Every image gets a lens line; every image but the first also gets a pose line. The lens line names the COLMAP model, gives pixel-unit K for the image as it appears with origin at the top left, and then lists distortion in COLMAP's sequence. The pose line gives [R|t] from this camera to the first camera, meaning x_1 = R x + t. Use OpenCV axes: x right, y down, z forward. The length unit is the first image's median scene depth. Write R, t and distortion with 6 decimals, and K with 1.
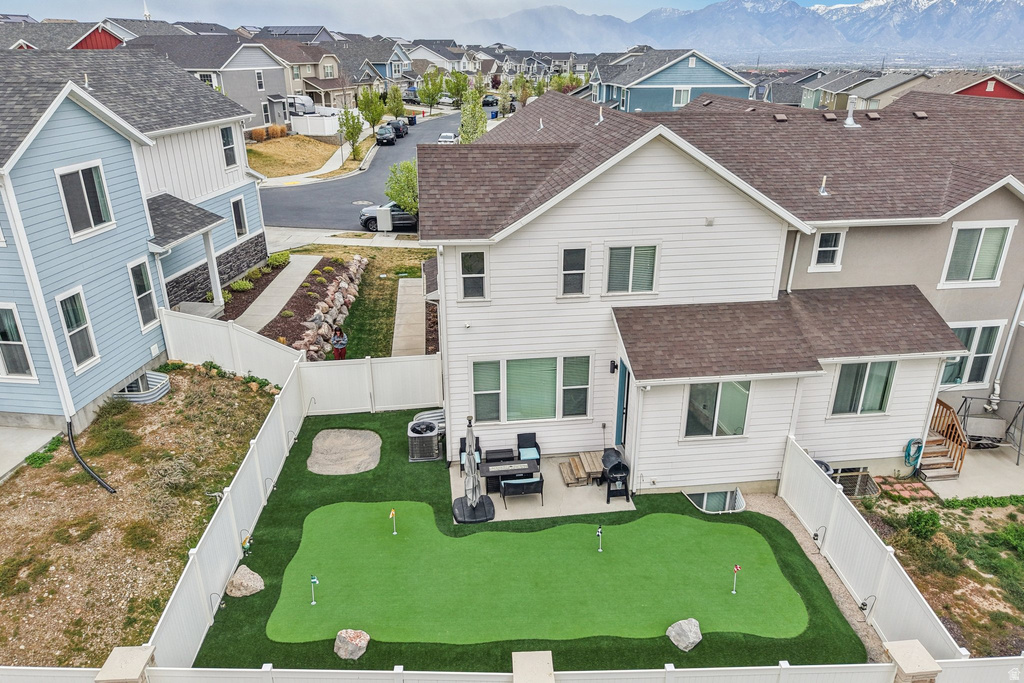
lens RADIAL K [[698.5, 0, 512.6], [0, 698.5, 341.8], [0, 0, 1]] dist [0.010761, -0.003972]
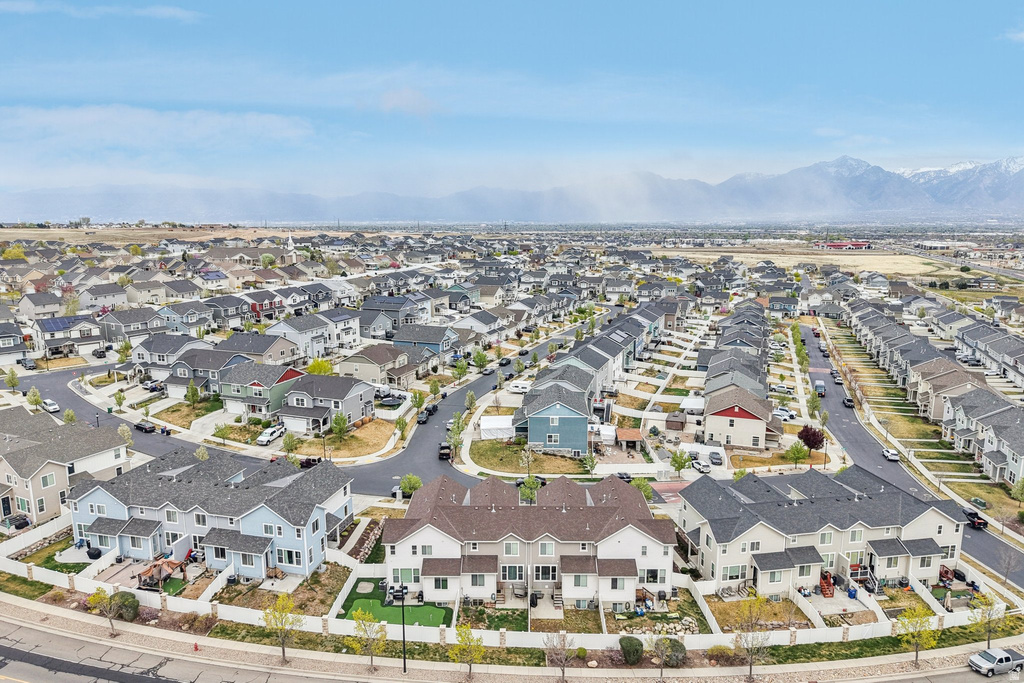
lens RADIAL K [[698.5, 0, 513.3], [0, 698.5, 340.0], [0, 0, 1]] dist [0.010761, -0.003972]
pose [[0.991681, 0.023723, -0.126517, 1.205479], [-0.048943, 0.978544, -0.200141, -0.529623], [0.119054, 0.204668, 0.971564, -3.475120]]
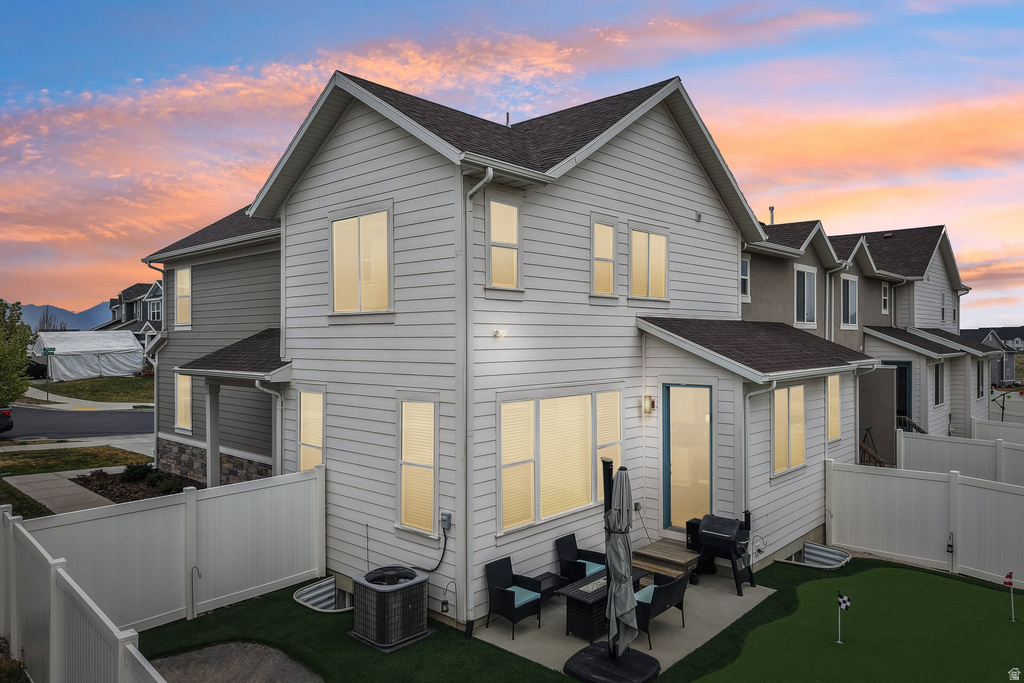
lens RADIAL K [[698.5, 0, 513.0], [0, 698.5, 341.7], [0, 0, 1]] dist [0.010761, -0.003972]
pose [[0.751927, 0.000284, 0.659247, -0.397867], [0.254704, 0.922224, -0.290909, 0.140448], [-0.608056, 0.386655, 0.693373, 0.557462]]
